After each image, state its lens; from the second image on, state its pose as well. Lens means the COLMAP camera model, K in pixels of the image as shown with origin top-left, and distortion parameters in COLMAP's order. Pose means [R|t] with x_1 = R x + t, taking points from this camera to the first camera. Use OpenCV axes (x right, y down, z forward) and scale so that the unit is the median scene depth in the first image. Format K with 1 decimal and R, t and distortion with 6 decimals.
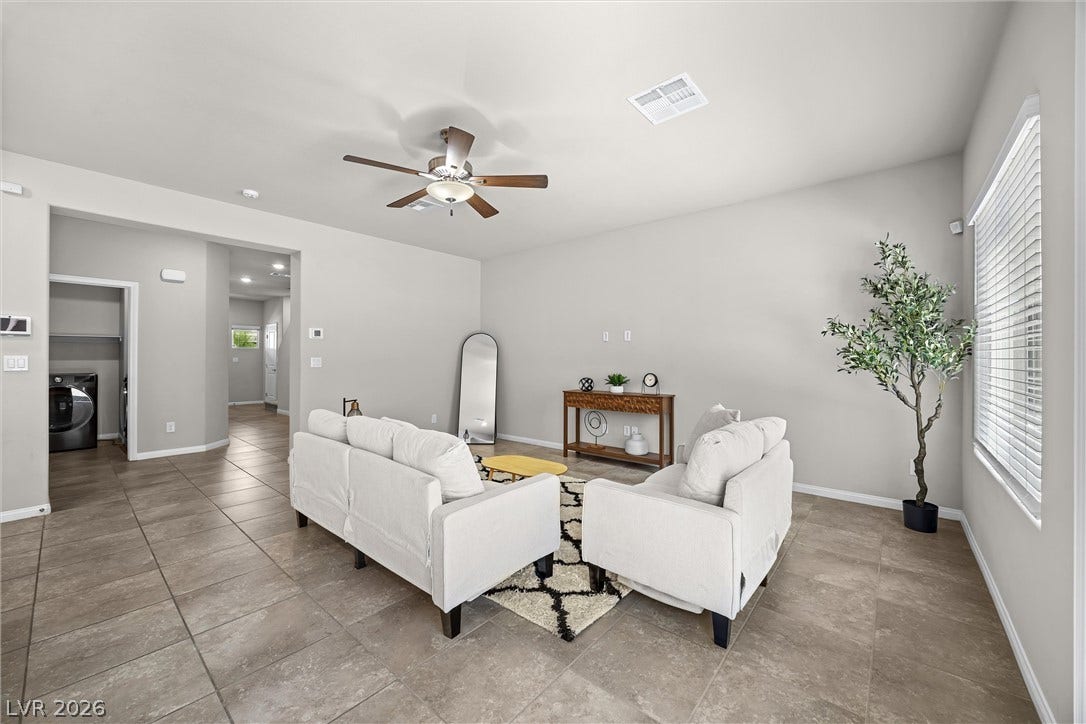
lens RADIAL K [[411.7, 0, 542.9], [0, 411.7, 363.9], [0, 0, 1]] dist [-0.001462, 0.000085]
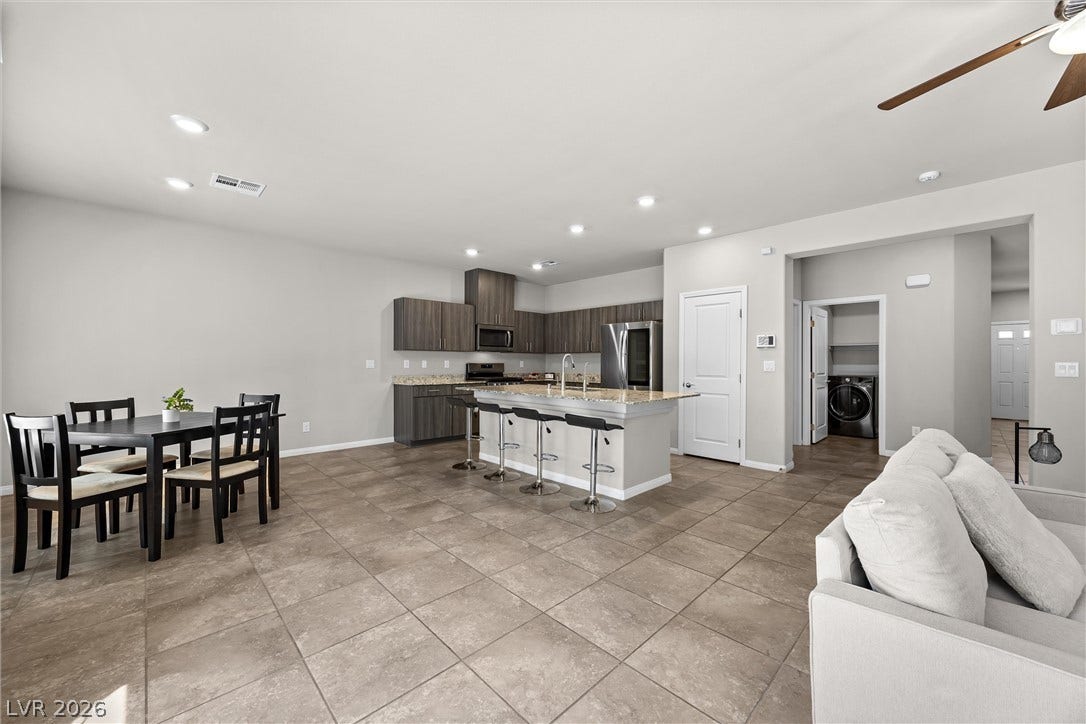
lens RADIAL K [[411.7, 0, 563.2], [0, 411.7, 363.9], [0, 0, 1]] dist [-0.001462, 0.000085]
pose [[-0.063586, 0.003026, -0.997972, 0.271764], [-0.017431, 0.999839, 0.004142, -0.002578], [0.997824, 0.017659, -0.063523, 0.350395]]
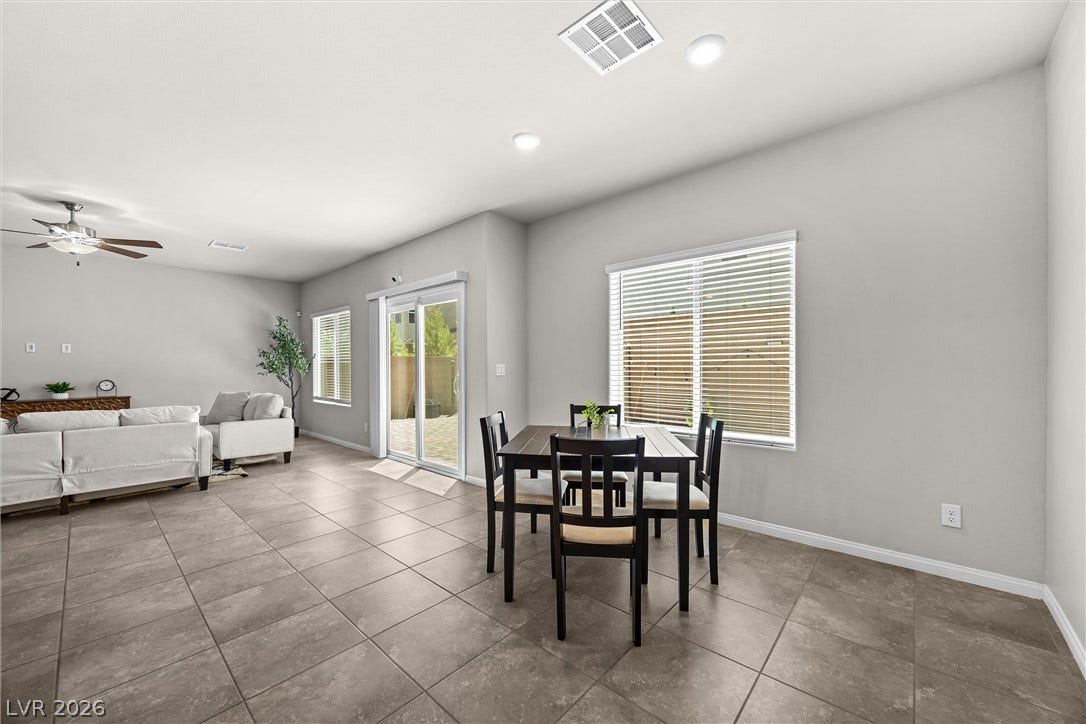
lens RADIAL K [[411.7, 0, 541.7], [0, 411.7, 368.8], [0, 0, 1]] dist [-0.001462, 0.000085]
pose [[0.034484, -0.001128, 0.999405, -1.437364], [0.017892, 0.999840, 0.000511, 0.018202], [-0.999245, 0.017864, 0.034499, -0.556188]]
